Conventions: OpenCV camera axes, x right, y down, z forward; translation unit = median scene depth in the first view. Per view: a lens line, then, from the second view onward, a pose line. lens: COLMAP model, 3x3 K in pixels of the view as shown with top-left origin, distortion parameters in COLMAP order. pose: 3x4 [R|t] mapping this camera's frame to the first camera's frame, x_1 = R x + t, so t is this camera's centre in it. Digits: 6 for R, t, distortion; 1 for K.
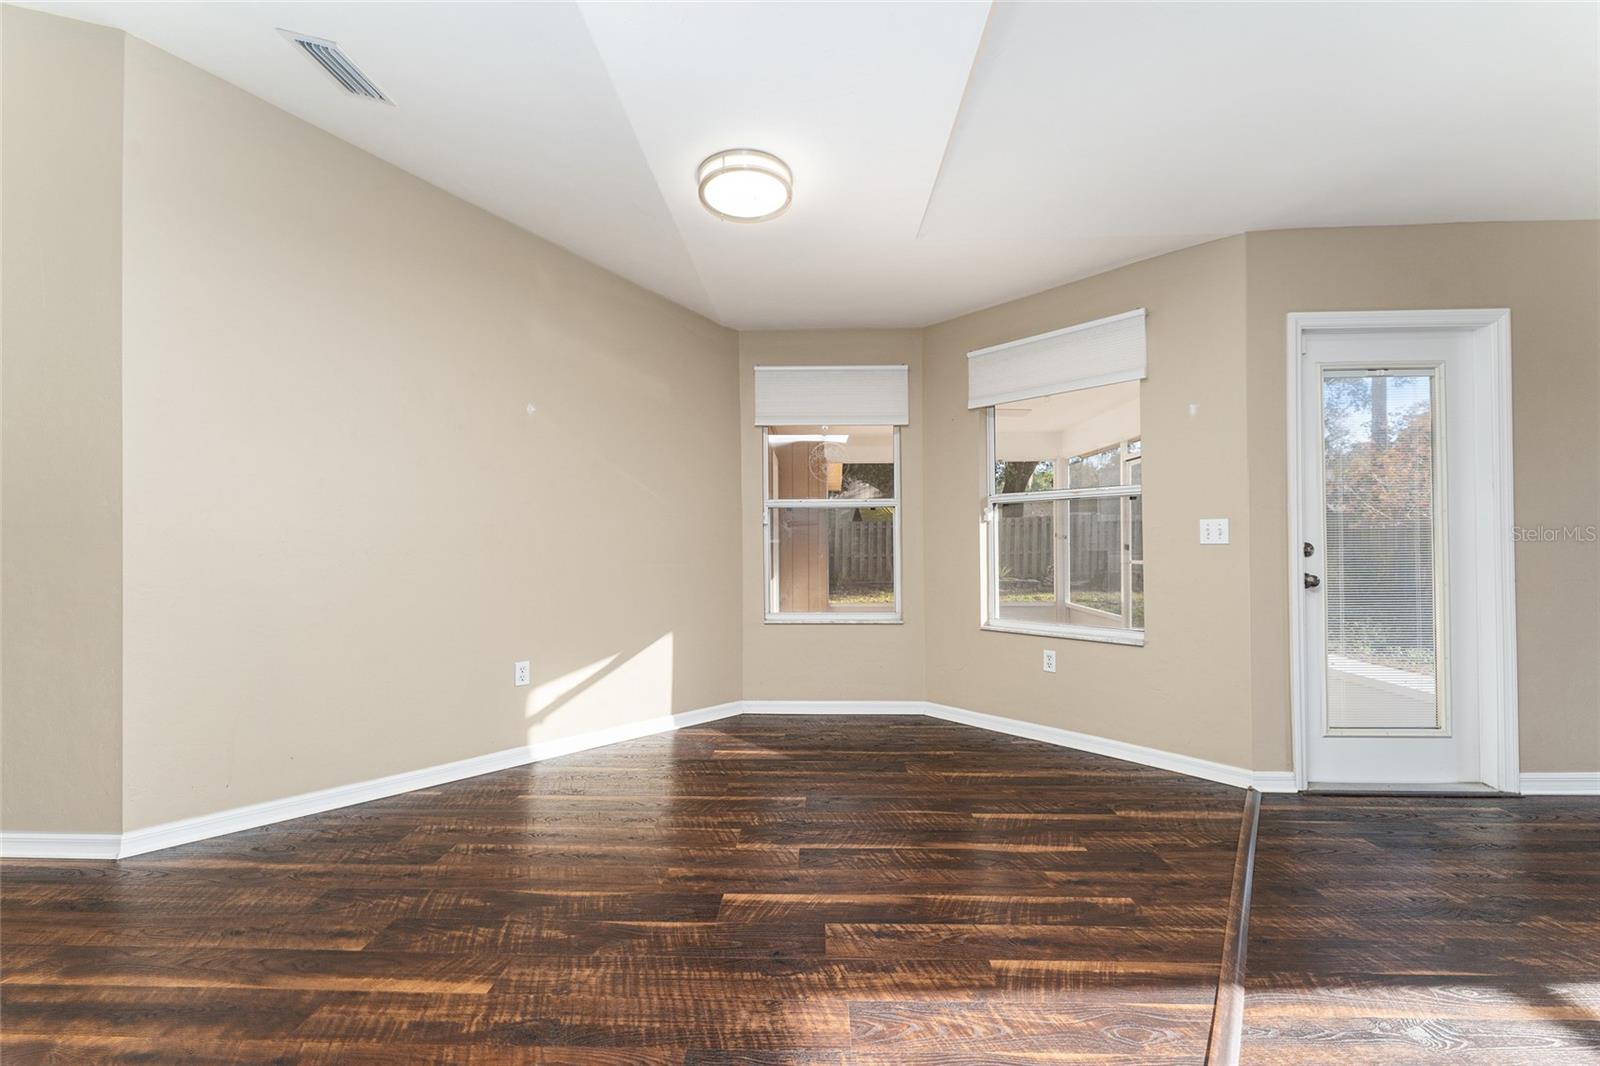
lens RADIAL K [[637.9, 0, 795.0], [0, 637.9, 534.2], [0, 0, 1]] dist [0.001488, -0.000493]
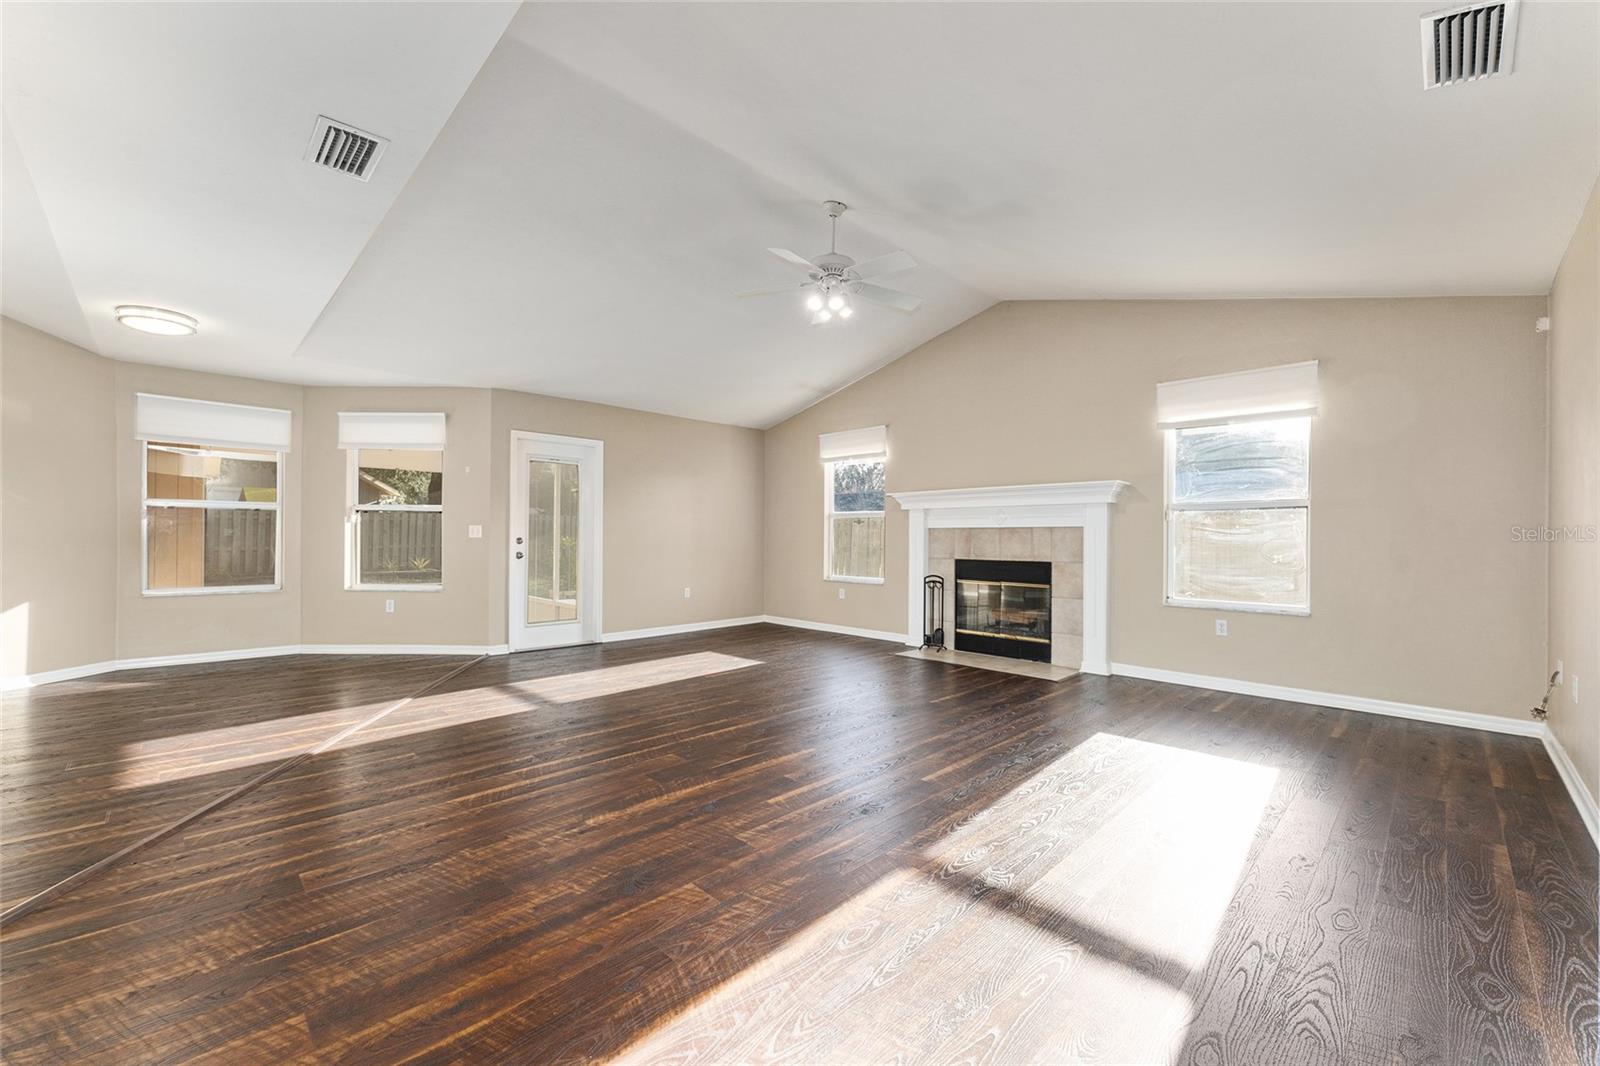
lens RADIAL K [[637.9, 0, 805.2], [0, 637.9, 535.7], [0, 0, 1]] dist [0.001488, -0.000493]
pose [[0.681698, 0.022638, 0.731284, -0.098821], [-0.016803, 0.999742, -0.015285, 0.021899], [-0.731441, -0.001868, 0.681902, -1.074584]]
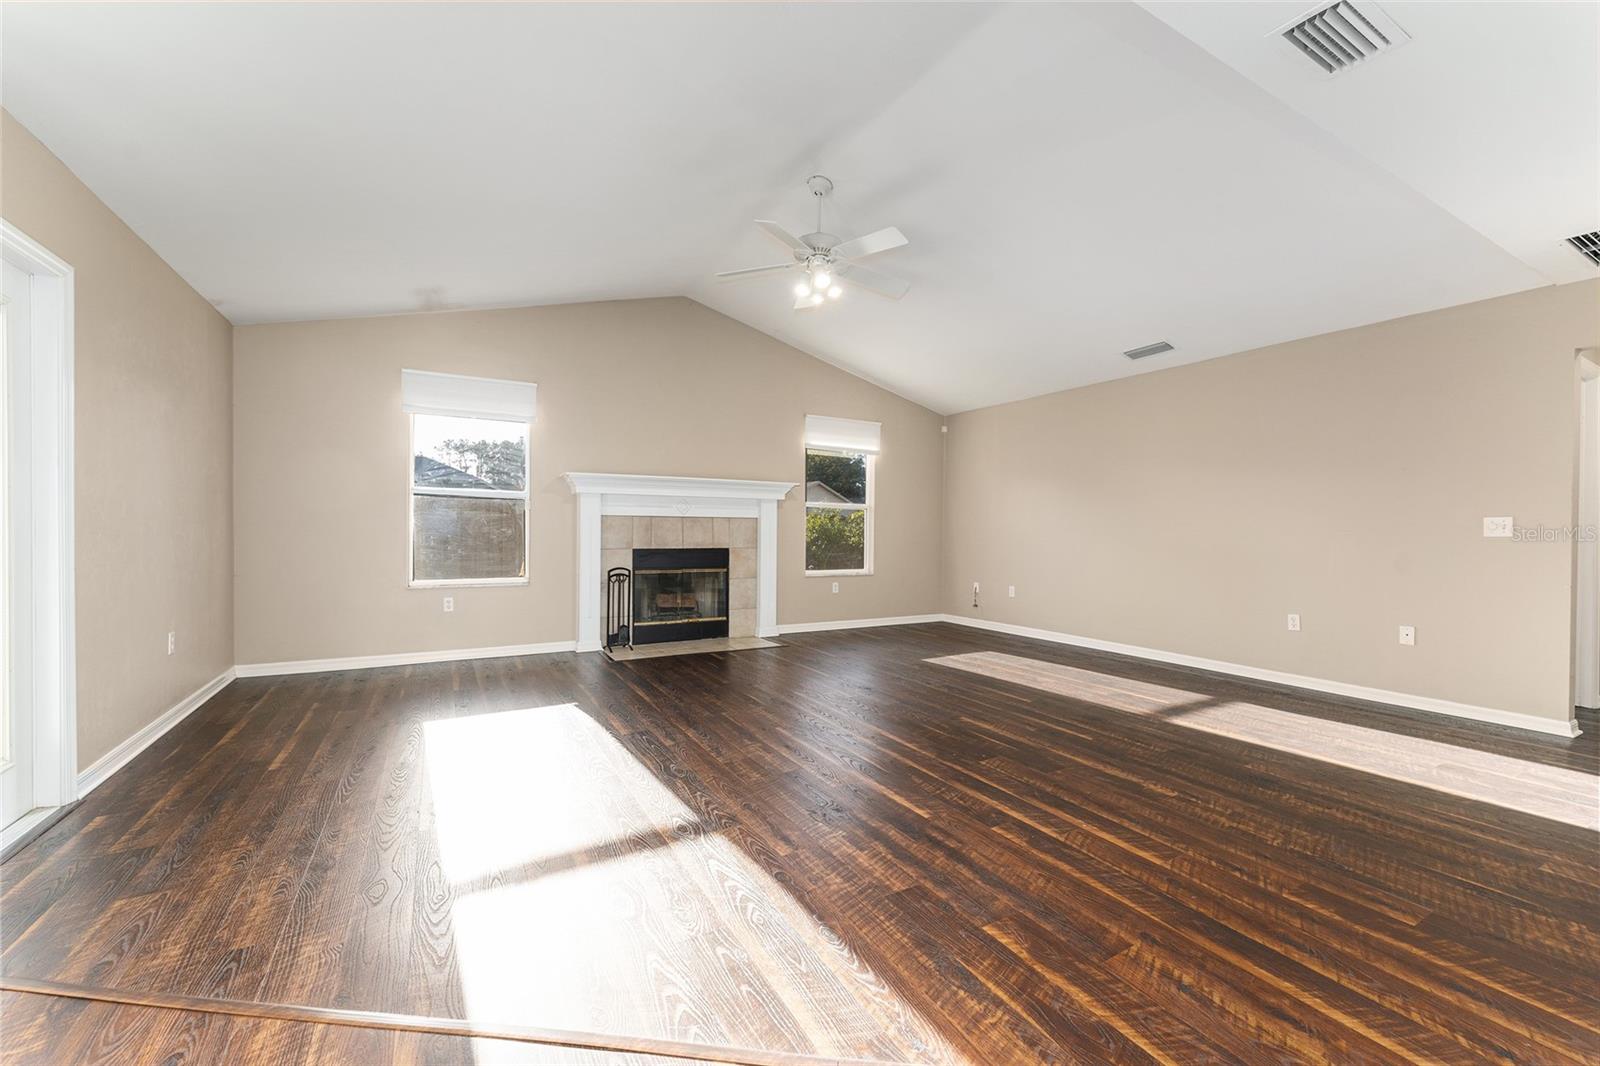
lens RADIAL K [[637.9, 0, 796.6], [0, 637.9, 532.7], [0, 0, 1]] dist [0.001488, -0.000493]
pose [[-0.523825, 0.005855, 0.851806, -0.203780], [-0.002646, 0.999960, -0.008501, 0.025045], [-0.851822, -0.006707, -0.523789, 1.468522]]
